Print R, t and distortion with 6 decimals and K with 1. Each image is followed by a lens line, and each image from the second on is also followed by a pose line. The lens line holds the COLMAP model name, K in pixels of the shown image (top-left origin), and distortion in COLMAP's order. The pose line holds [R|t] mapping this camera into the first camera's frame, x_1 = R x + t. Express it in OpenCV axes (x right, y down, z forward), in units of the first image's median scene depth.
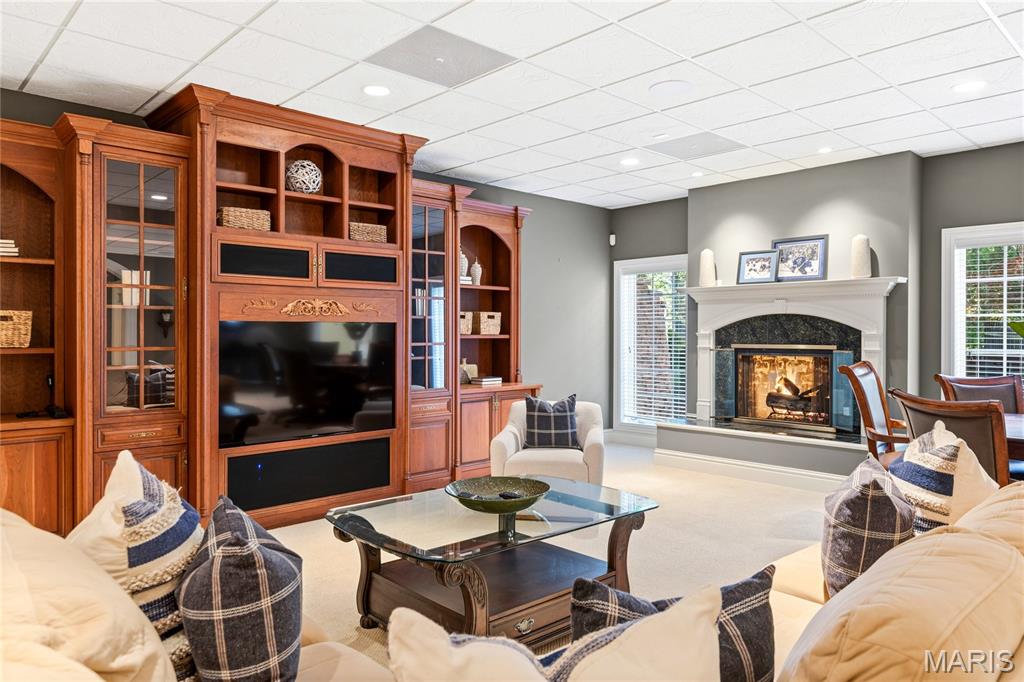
lens RADIAL K [[688.4, 0, 520.5], [0, 688.4, 335.8], [0, 0, 1]] dist [-0.000108, 0.001357]
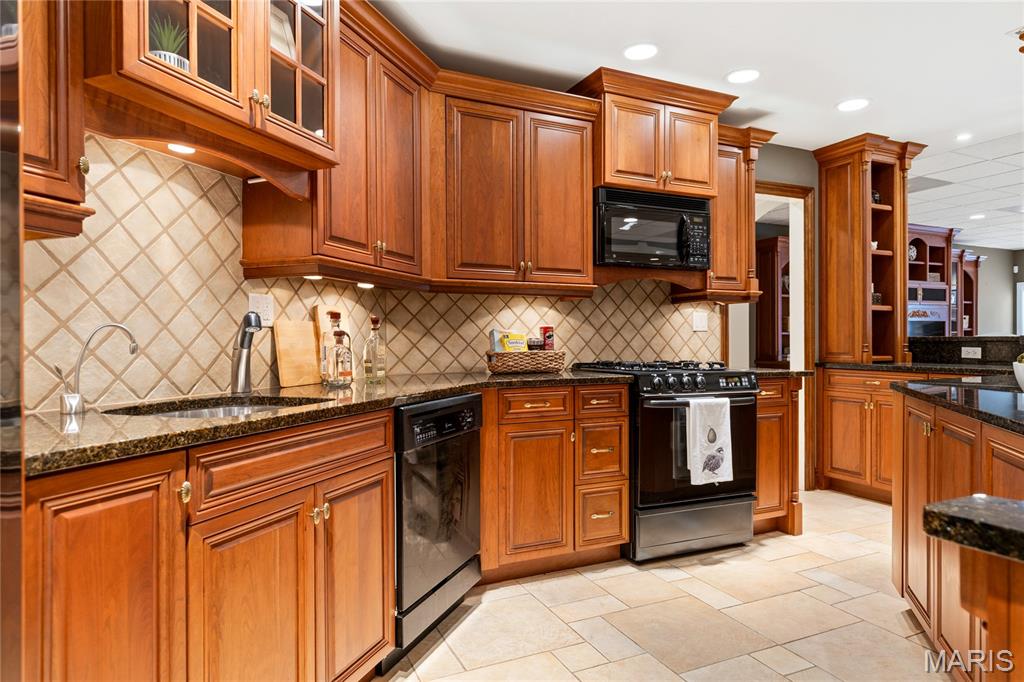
lens RADIAL K [[600.2, 0, 512.6], [0, 600.2, 338.8], [0, 0, 1]] dist [0.002377, -0.000386]
pose [[0.946875, -0.004589, -0.321570, -0.704044], [0.003174, 0.999983, -0.004922, 0.031857], [0.321587, 0.003640, 0.946873, -0.928706]]
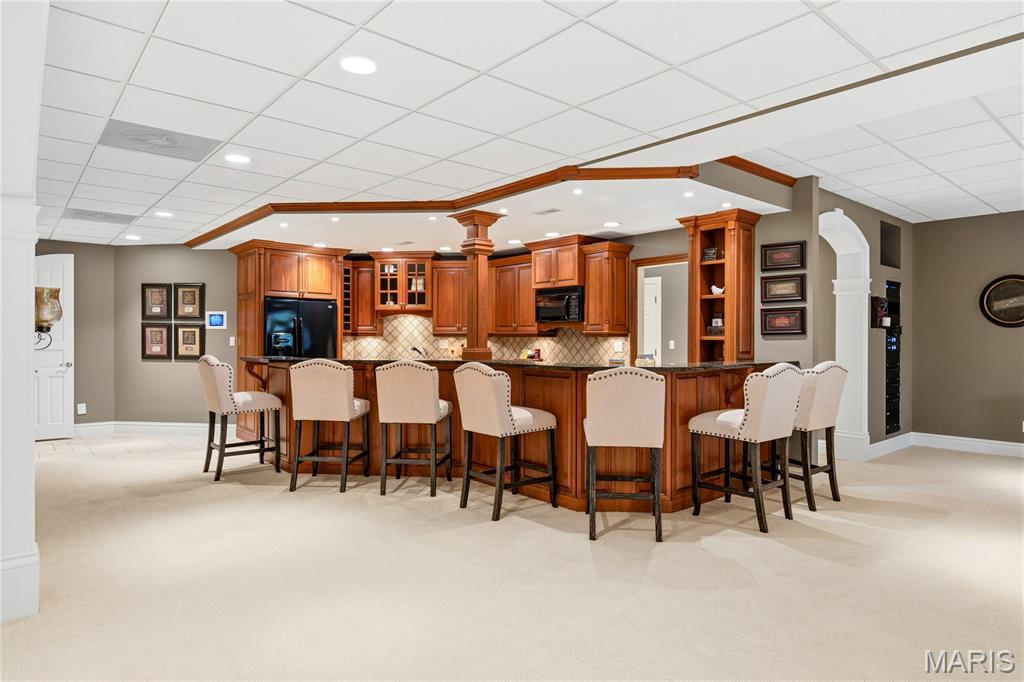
lens RADIAL K [[600.2, 0, 515.0], [0, 600.2, 337.4], [0, 0, 1]] dist [0.002377, -0.000386]
pose [[-0.062946, -0.004890, -0.998005, 0.476176], [-0.009729, 0.999943, -0.004286, -0.001244], [0.997970, 0.009439, -0.062990, -0.351344]]
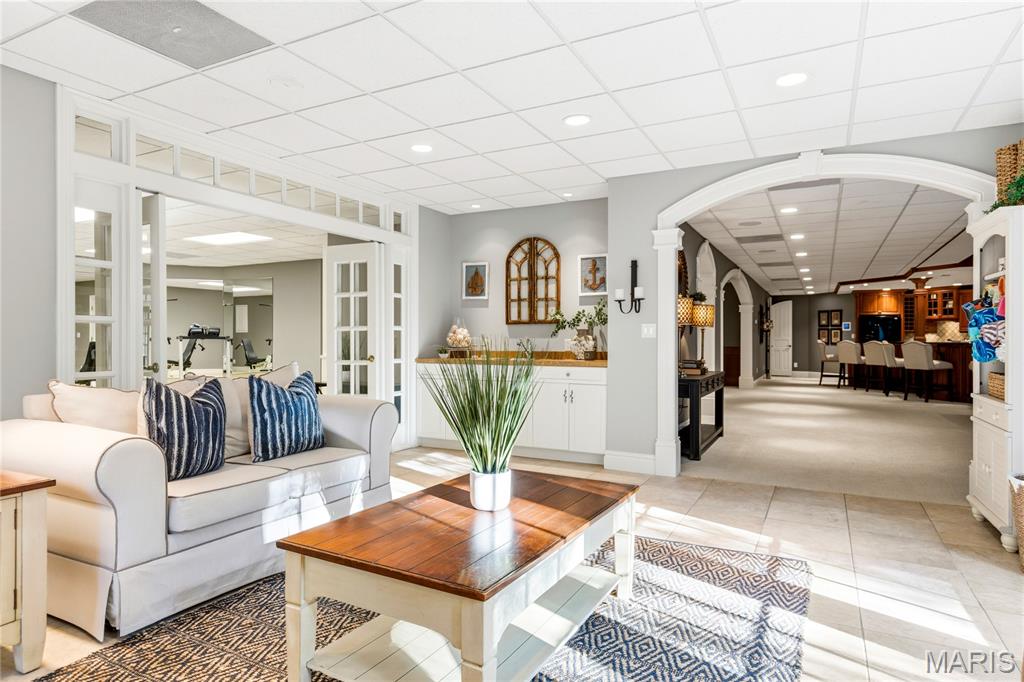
lens RADIAL K [[591.0, 0, 512.2], [0, 591.0, 342.1], [0, 0, 1]] dist [0.019635, -0.002004]
pose [[-0.945221, -0.024338, -0.325522, 2.232954], [-0.025856, 0.999666, 0.000337, 0.118759], [0.325405, 0.008735, -0.945535, 1.813580]]
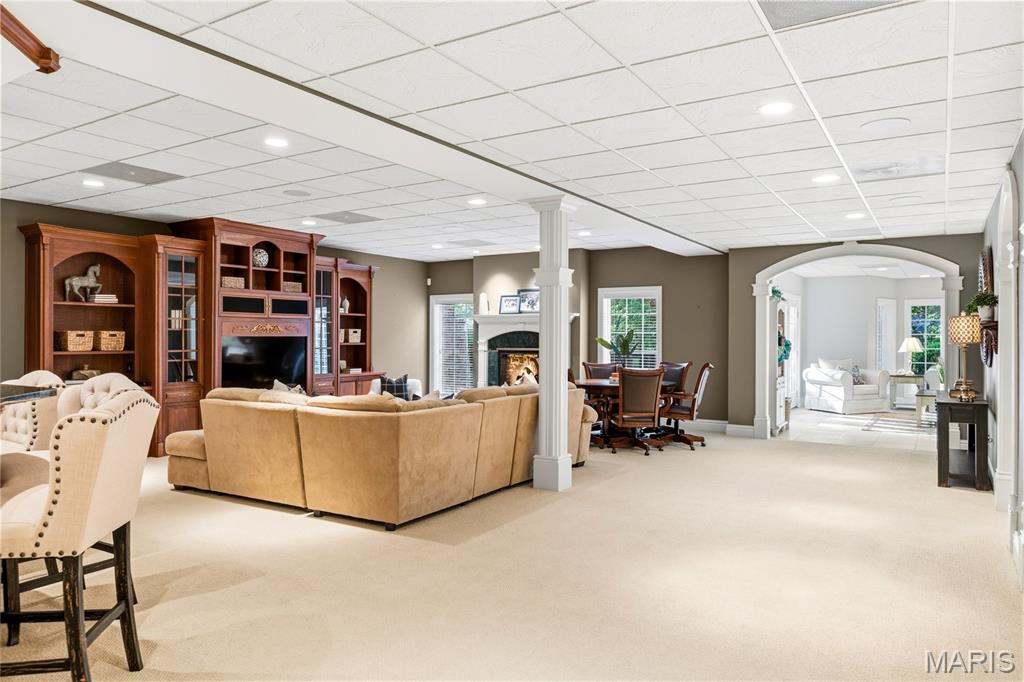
lens RADIAL K [[688.4, 0, 522.0], [0, 688.4, 338.4], [0, 0, 1]] dist [-0.000108, 0.001357]
pose [[0.967042, 0.000878, 0.254616, -0.082085], [-0.000006, 0.999994, -0.003425, -0.006744], [-0.254617, 0.003311, 0.967036, -0.771261]]
